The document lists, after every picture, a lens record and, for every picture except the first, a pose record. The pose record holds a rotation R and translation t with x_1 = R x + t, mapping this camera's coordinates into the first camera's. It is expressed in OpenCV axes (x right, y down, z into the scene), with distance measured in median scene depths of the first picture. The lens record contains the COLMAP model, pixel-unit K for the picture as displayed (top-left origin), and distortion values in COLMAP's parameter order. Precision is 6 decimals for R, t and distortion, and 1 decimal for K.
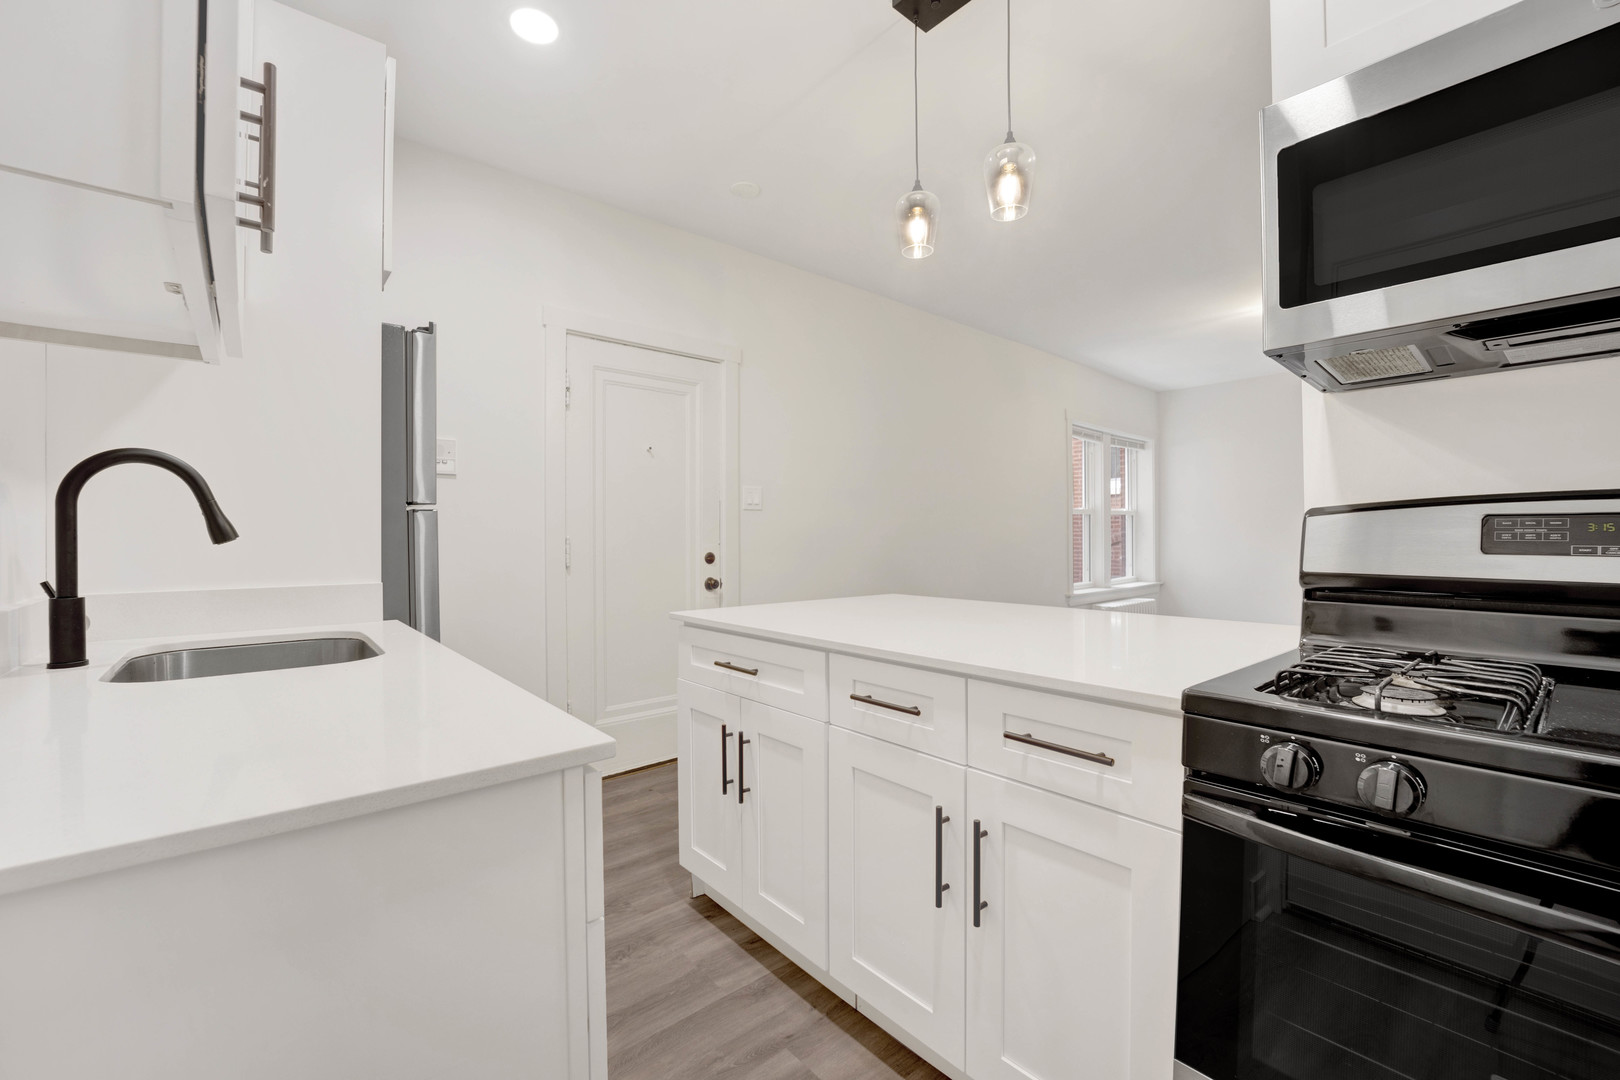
lens RADIAL K [[668.2, 0, 782.8], [0, 668.2, 535.3], [0, 0, 1]] dist [-0.022463, -0.001041]
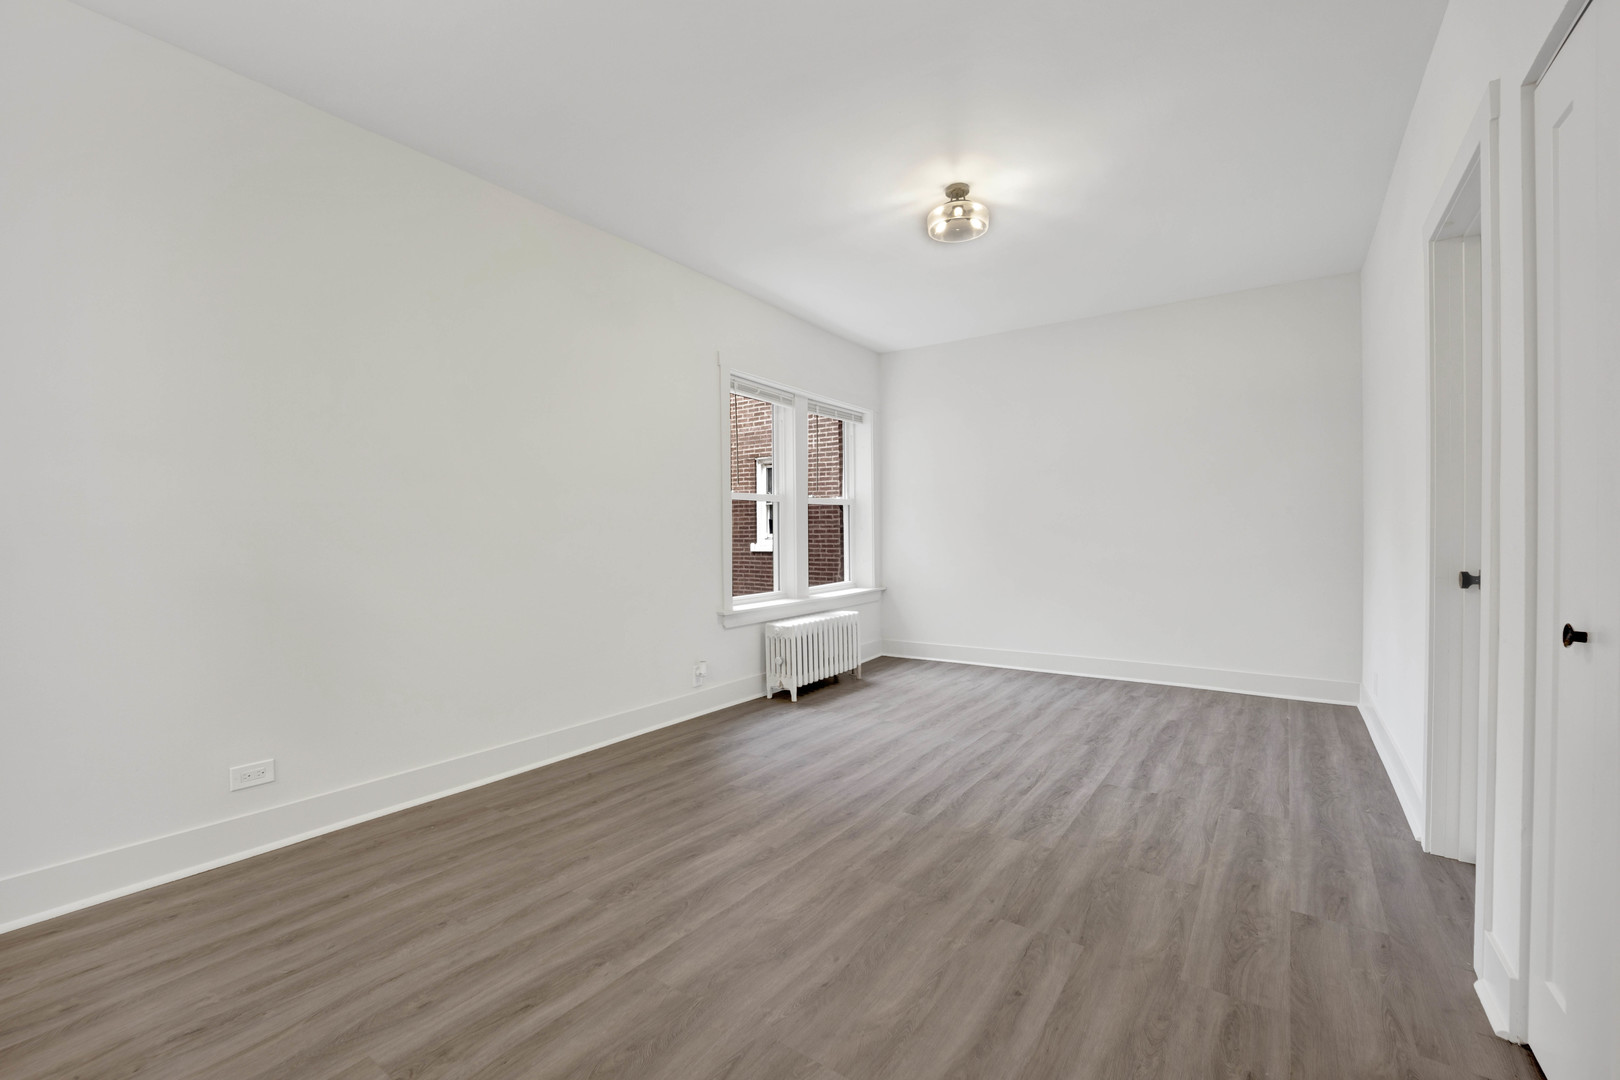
lens RADIAL K [[668.2, 0, 836.1], [0, 668.2, 548.0], [0, 0, 1]] dist [-0.022463, -0.001041]
pose [[0.955428, -0.007442, 0.295129, 0.274855], [0.000406, 0.999714, 0.023892, 0.002295], [-0.295222, -0.022707, 0.955159, 0.233150]]
